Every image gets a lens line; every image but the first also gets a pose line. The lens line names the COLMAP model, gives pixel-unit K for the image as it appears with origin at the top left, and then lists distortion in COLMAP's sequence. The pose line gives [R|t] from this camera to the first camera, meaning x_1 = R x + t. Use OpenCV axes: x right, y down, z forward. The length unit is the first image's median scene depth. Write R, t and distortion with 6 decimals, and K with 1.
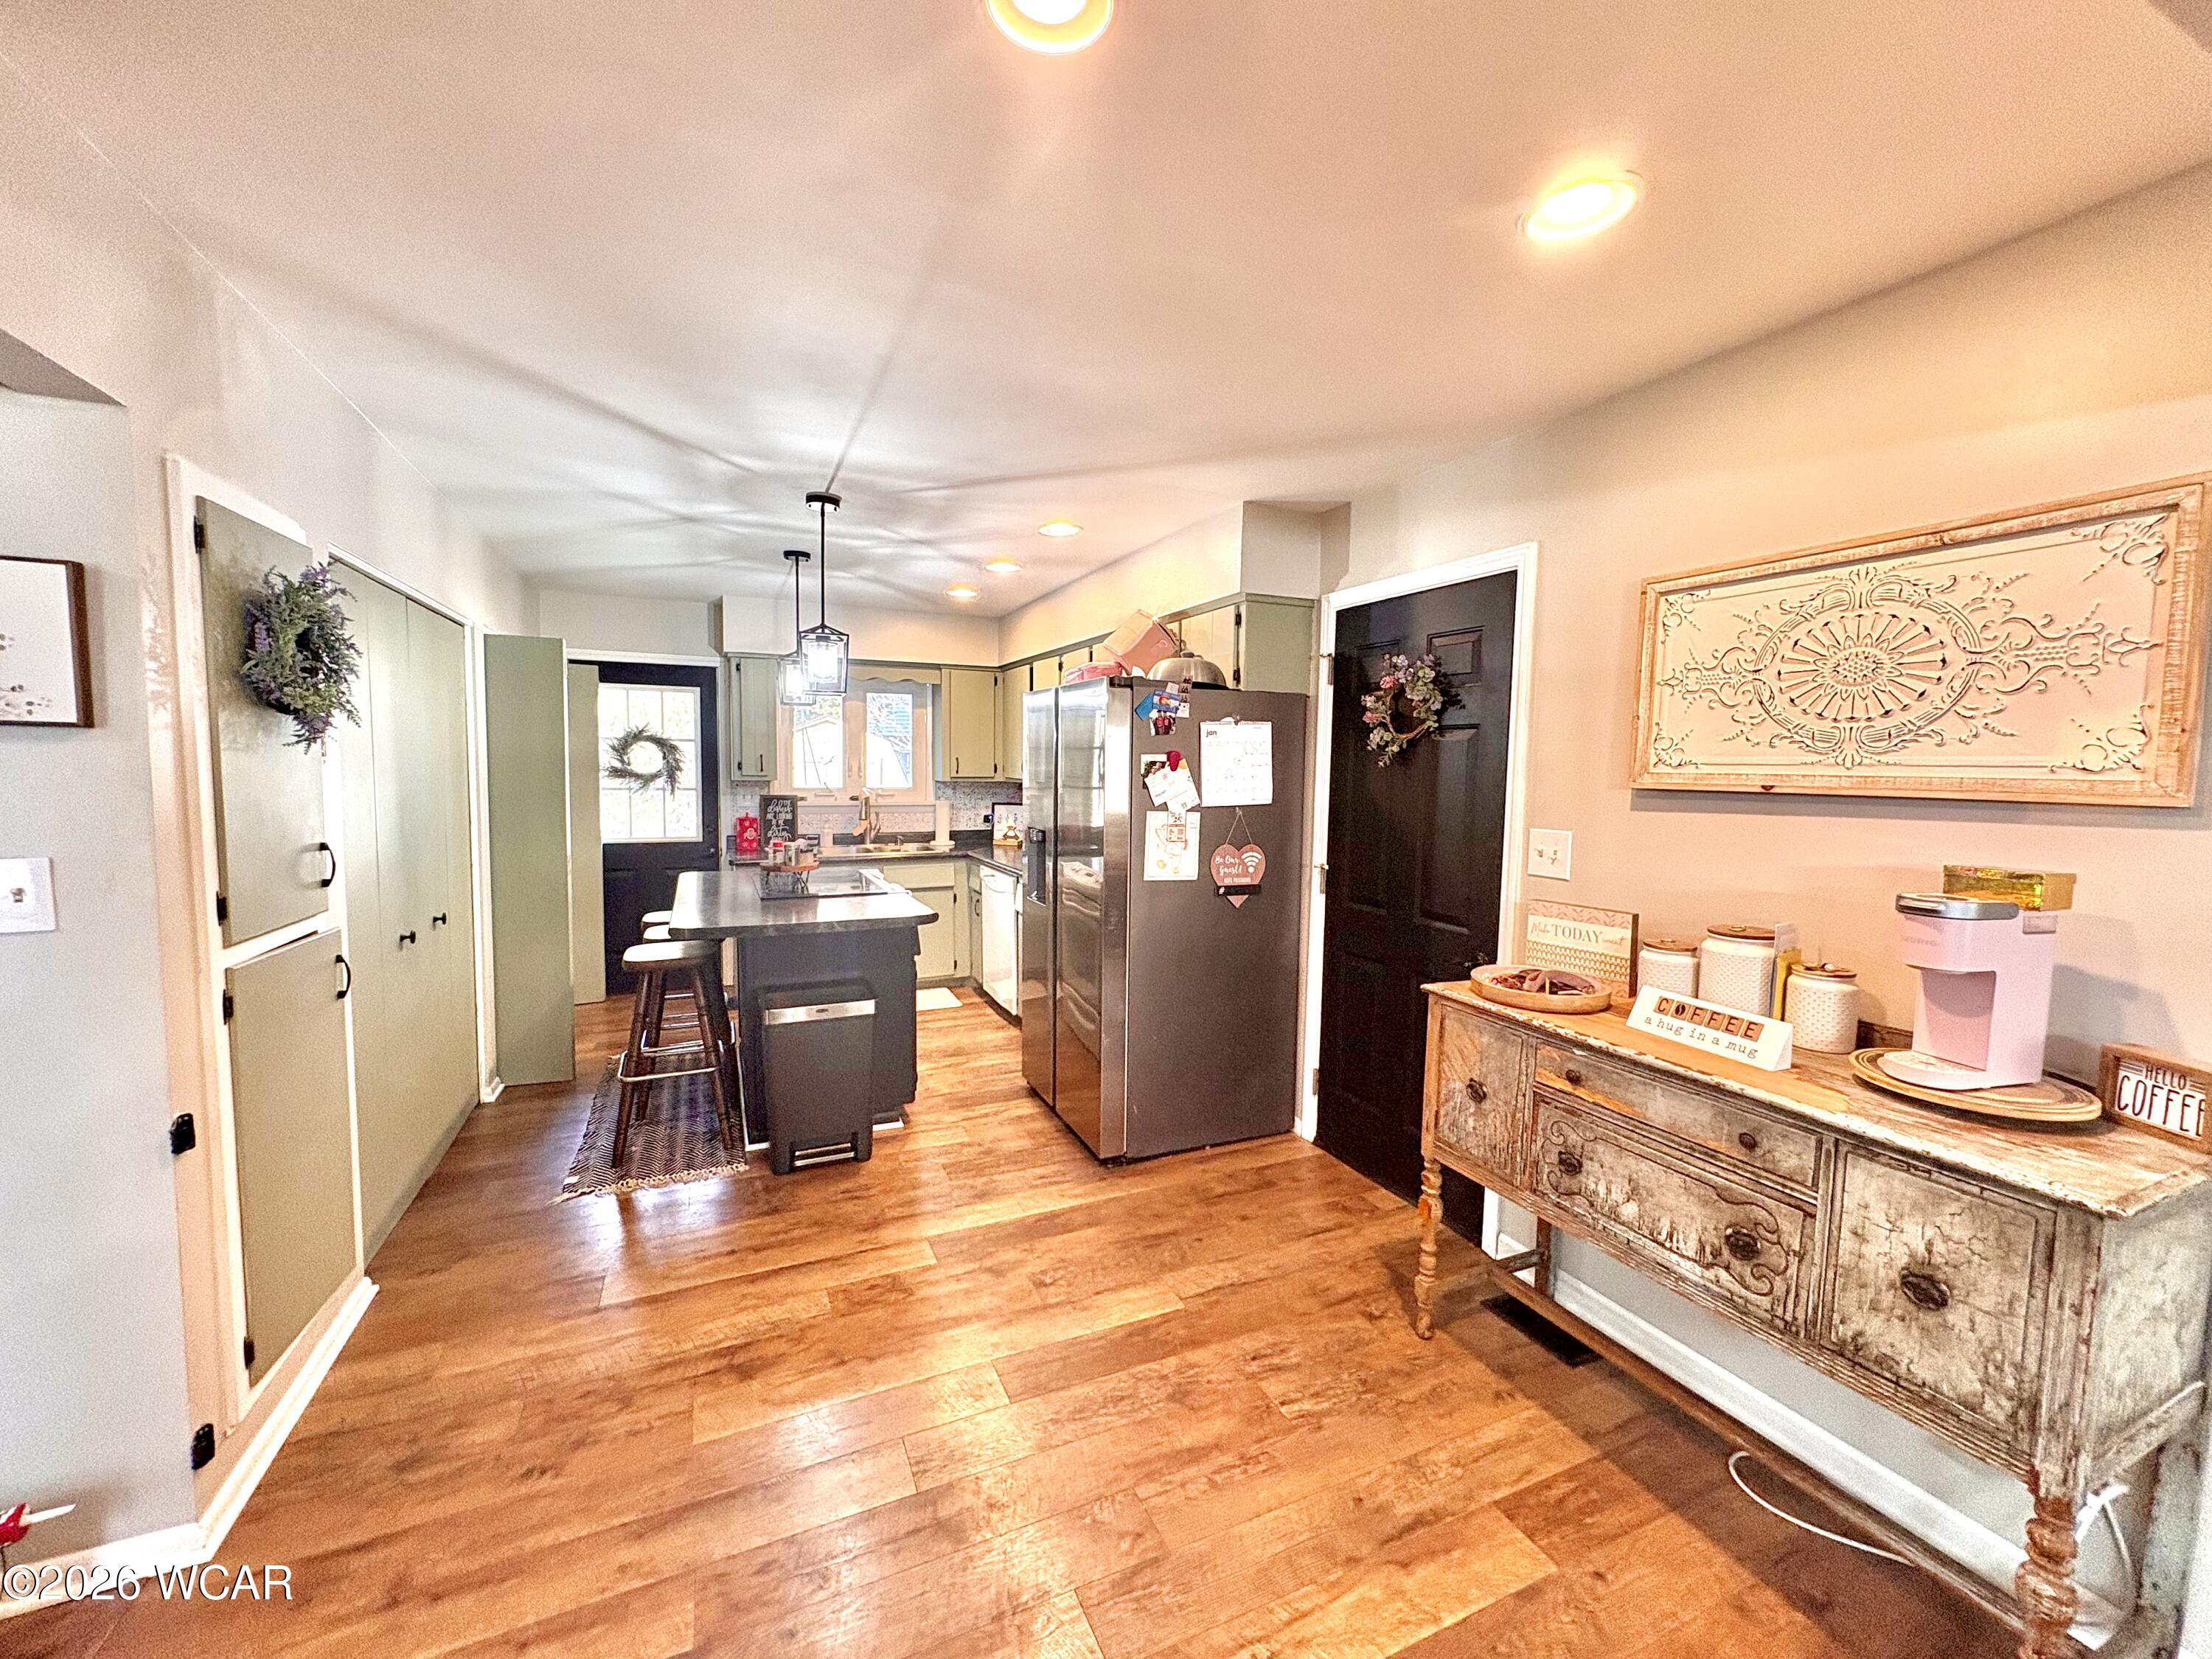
lens RADIAL K [[880.1, 0, 1105.7], [0, 880.1, 828.0], [0, 0, 1]] dist [0.000995, 0.000175]
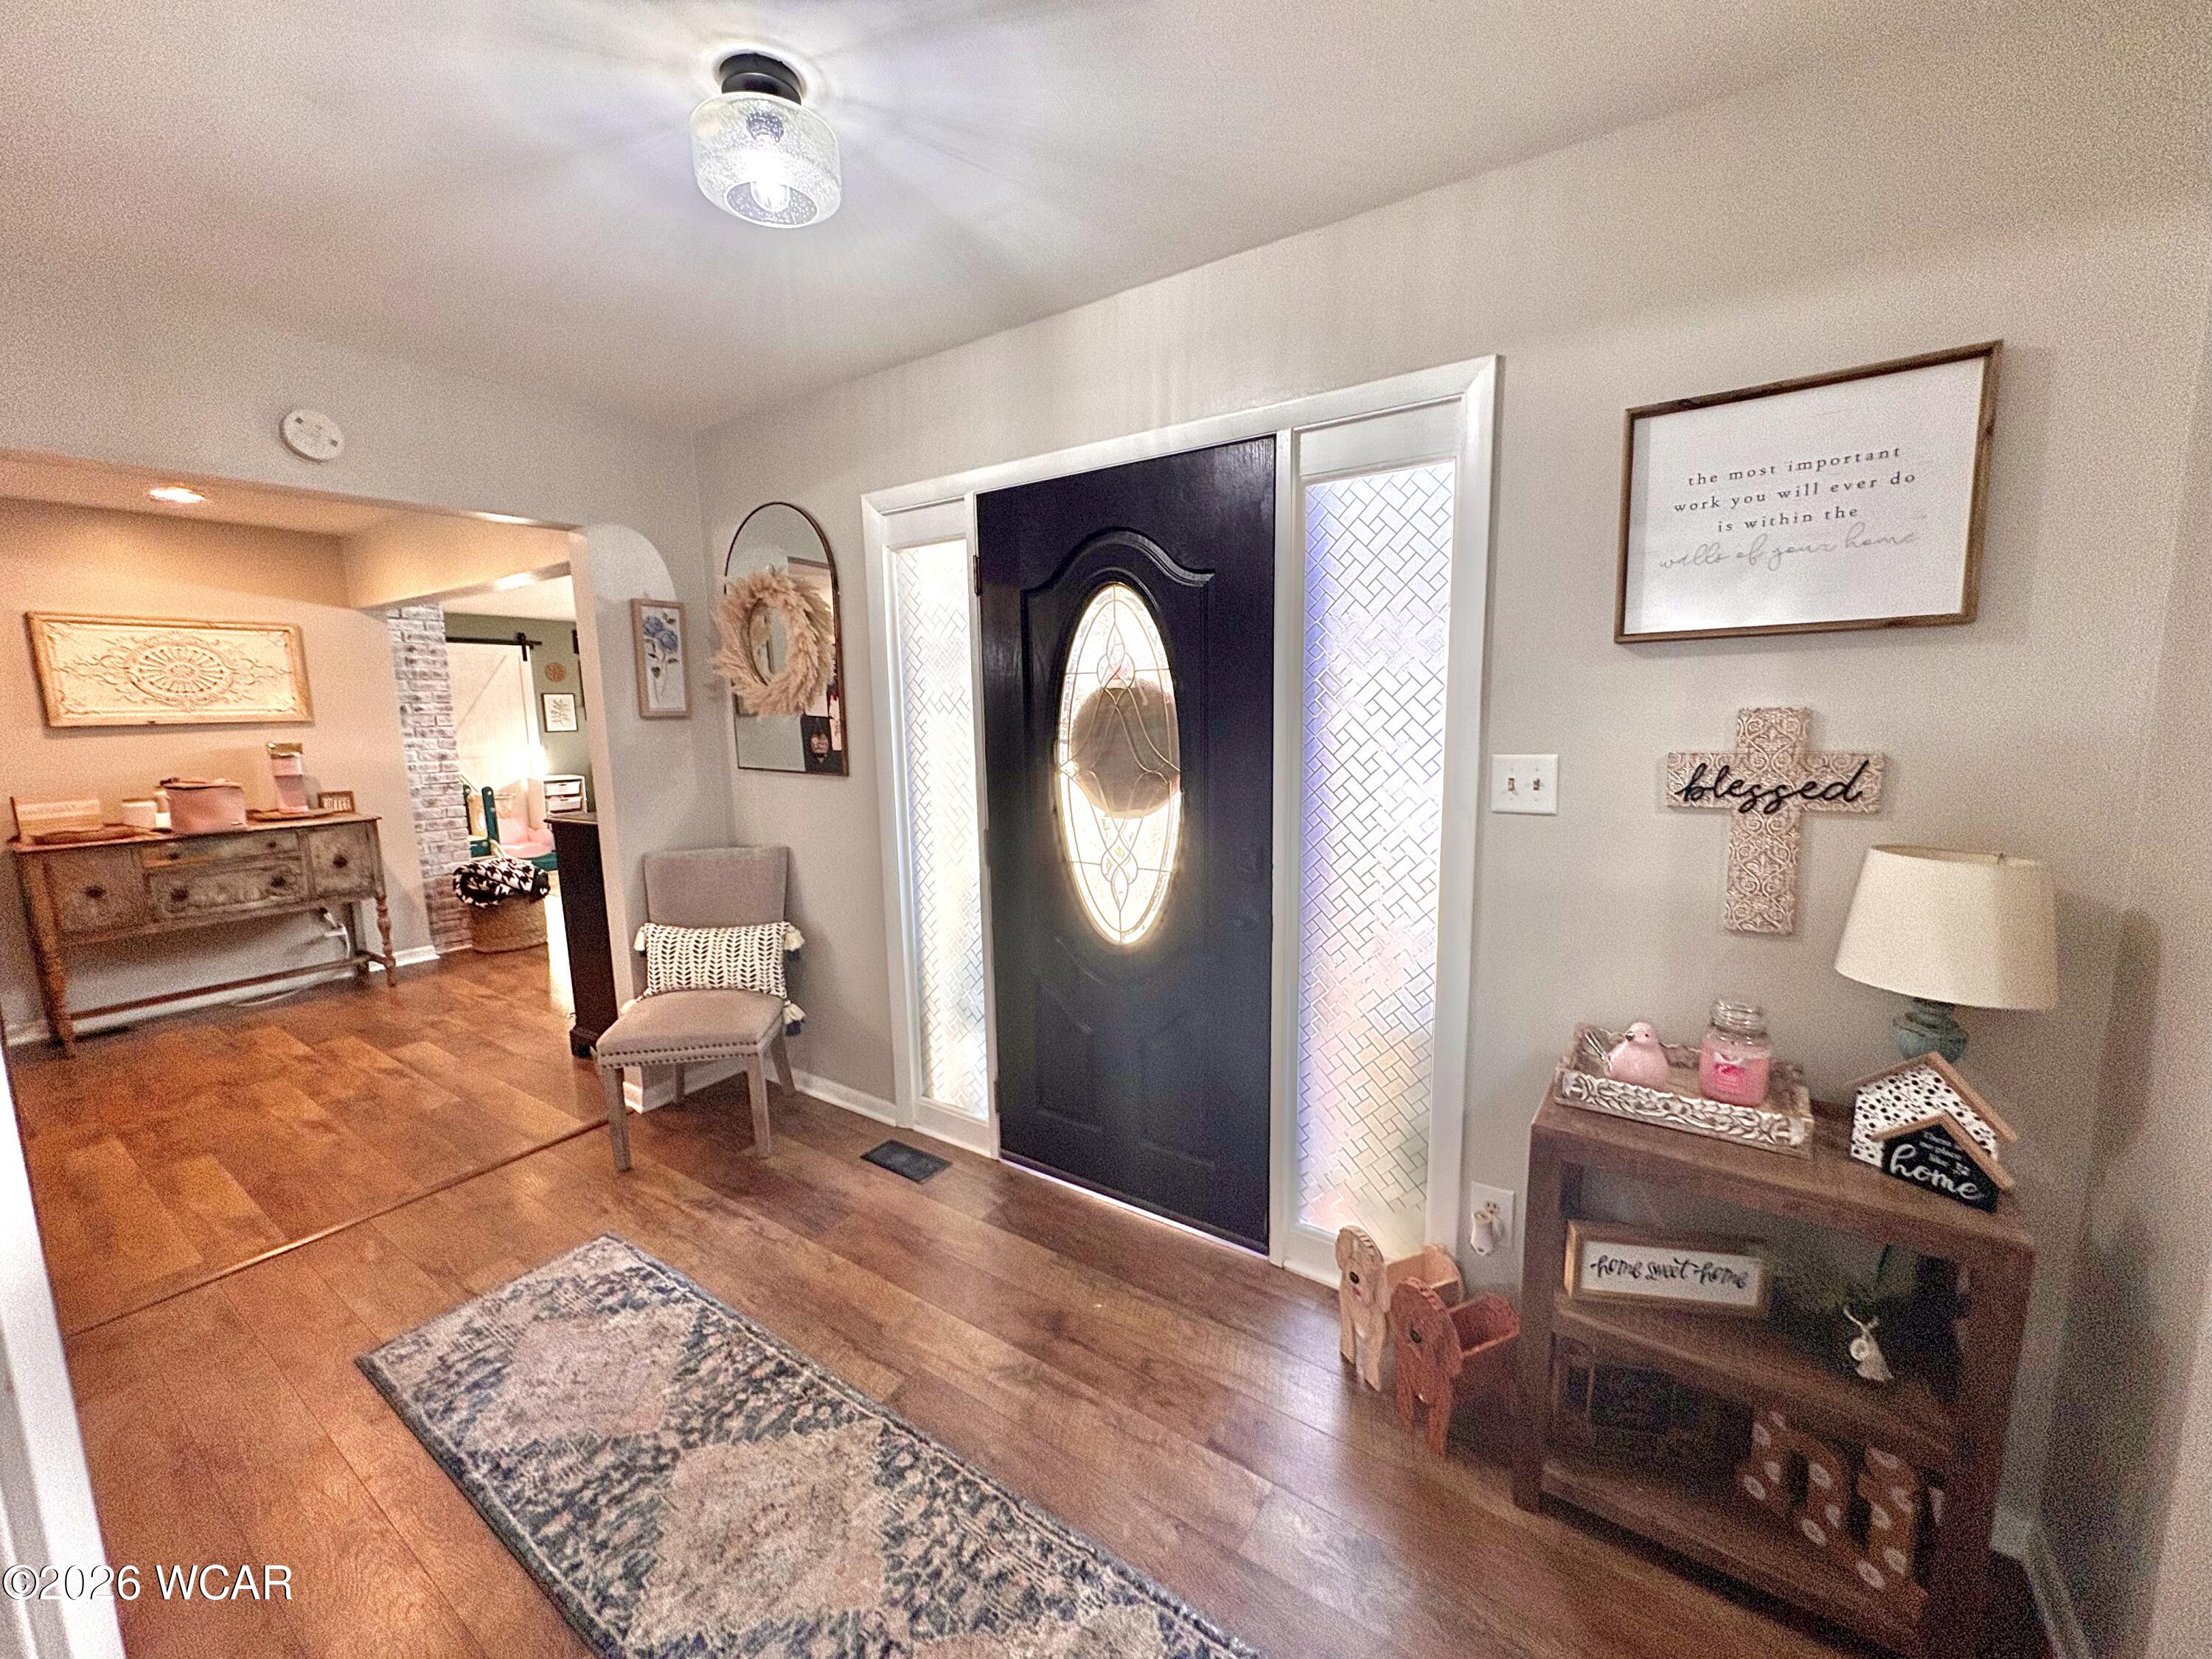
lens RADIAL K [[880.1, 0, 1103.9], [0, 880.1, 824.0], [0, 0, 1]] dist [0.000995, 0.000175]
pose [[-0.520421, -0.121156, 0.845271, -1.418414], [0.077098, 0.979173, 0.187817, -0.015720], [-0.850422, 0.162913, -0.500242, 0.064452]]
